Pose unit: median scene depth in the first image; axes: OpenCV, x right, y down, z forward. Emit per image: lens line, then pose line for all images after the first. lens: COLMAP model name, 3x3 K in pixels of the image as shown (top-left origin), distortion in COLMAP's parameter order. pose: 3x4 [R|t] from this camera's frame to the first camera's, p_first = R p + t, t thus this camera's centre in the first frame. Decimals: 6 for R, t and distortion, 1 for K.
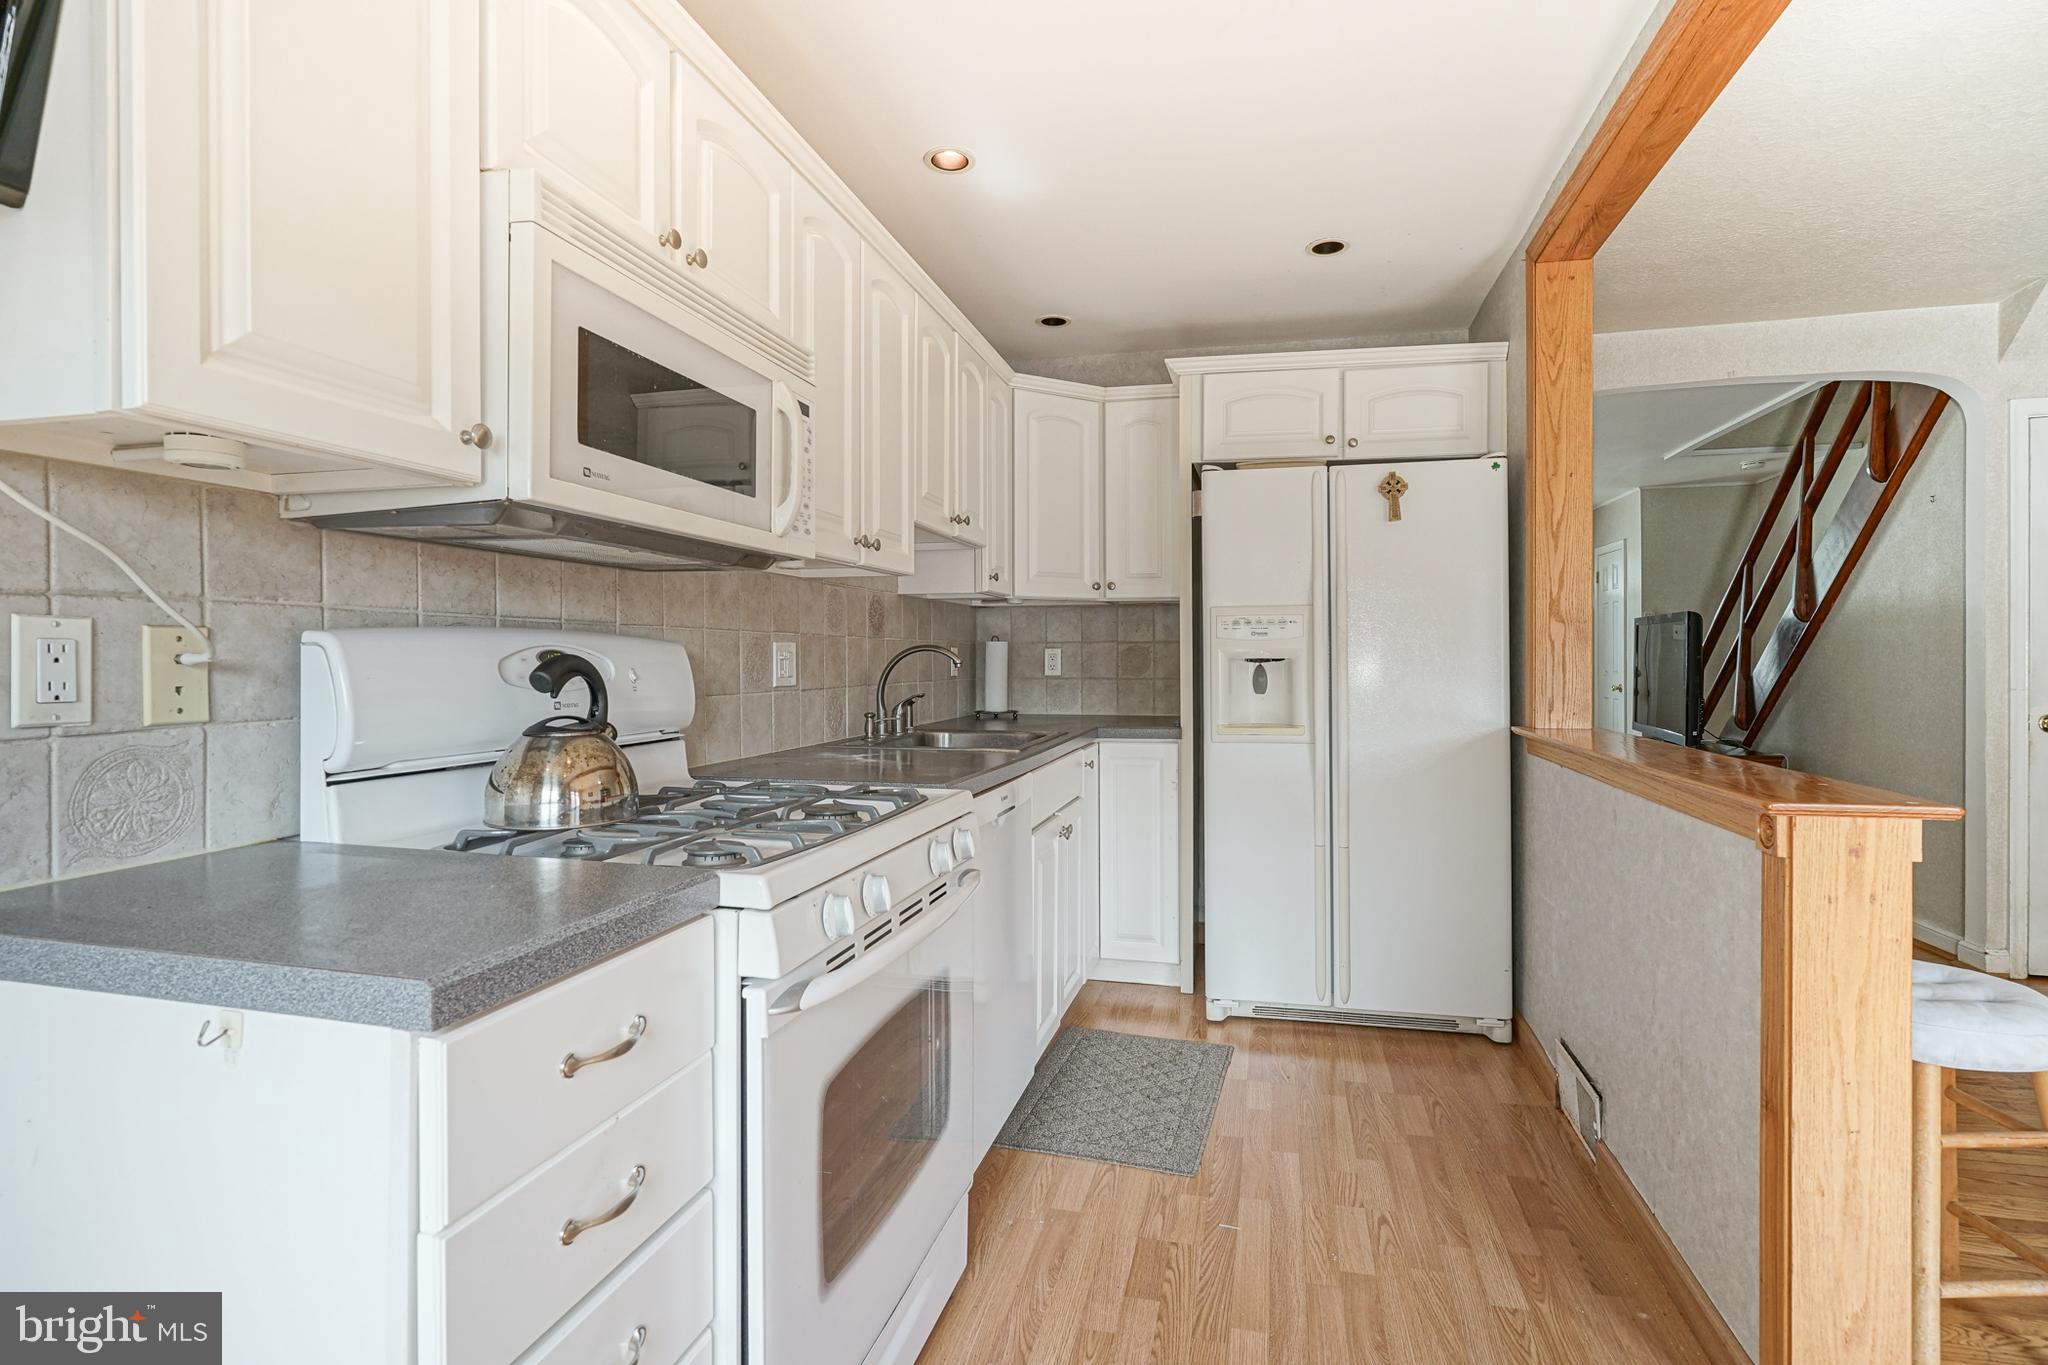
lens RADIAL K [[992.1, 0, 1033.1], [0, 992.1, 652.8], [0, 0, 1]] dist [-0.008352, 0.001838]
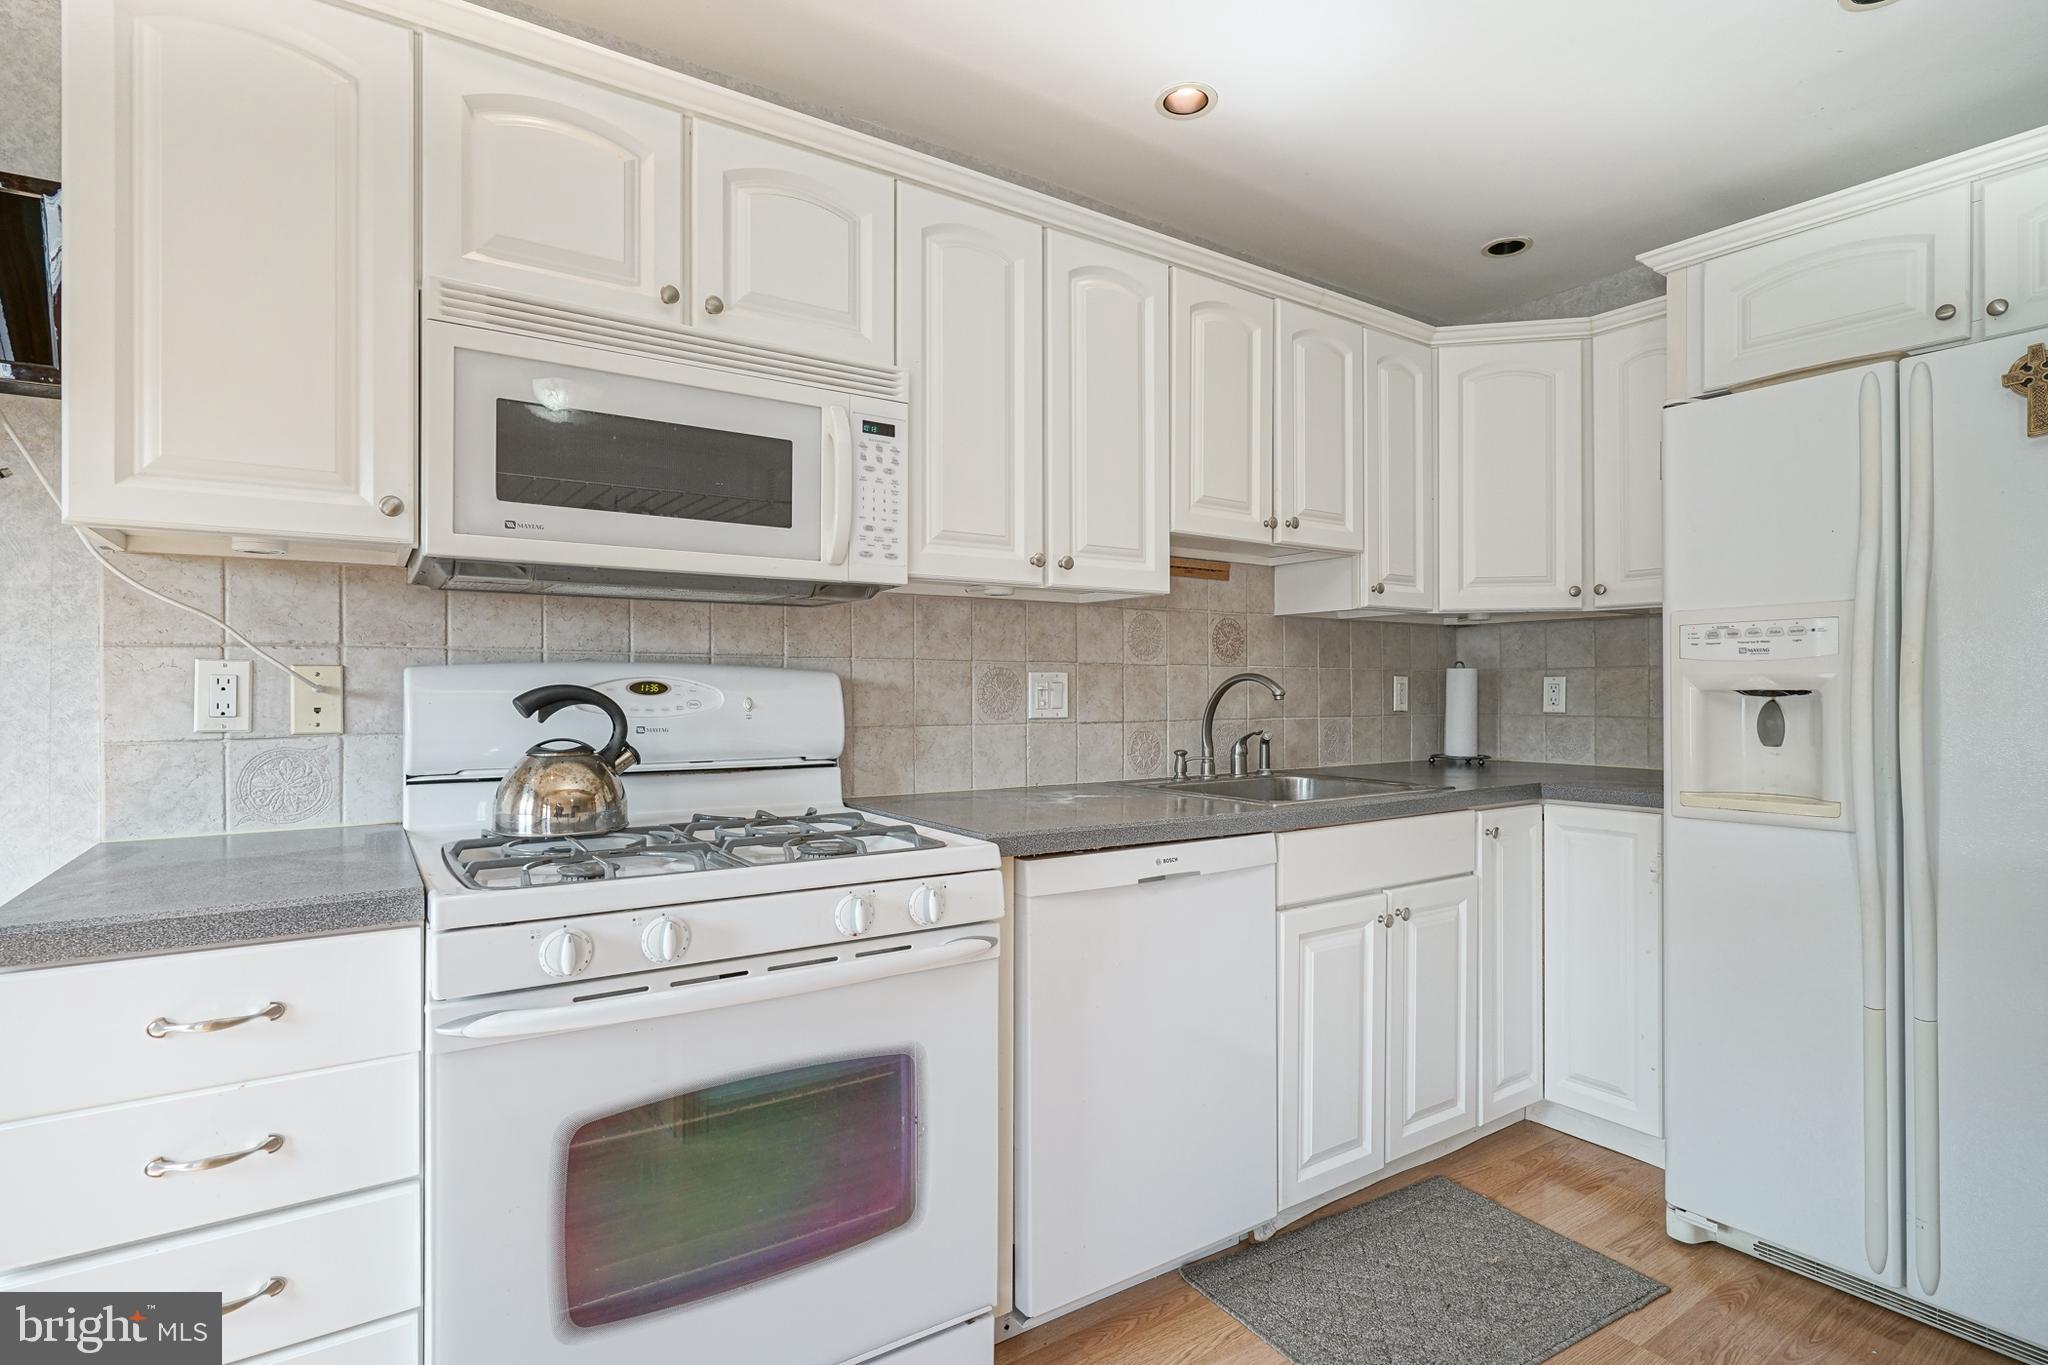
lens RADIAL K [[990.7, 0, 1024.0], [0, 990.7, 682.5], [0, 0, 1]] dist [-0.007165, -0.000533]
pose [[0.741462, -0.003814, -0.670984, 0.501923], [0.002539, 0.999993, -0.002877, 0.002682], [0.670990, 0.000429, 0.741467, 0.371848]]
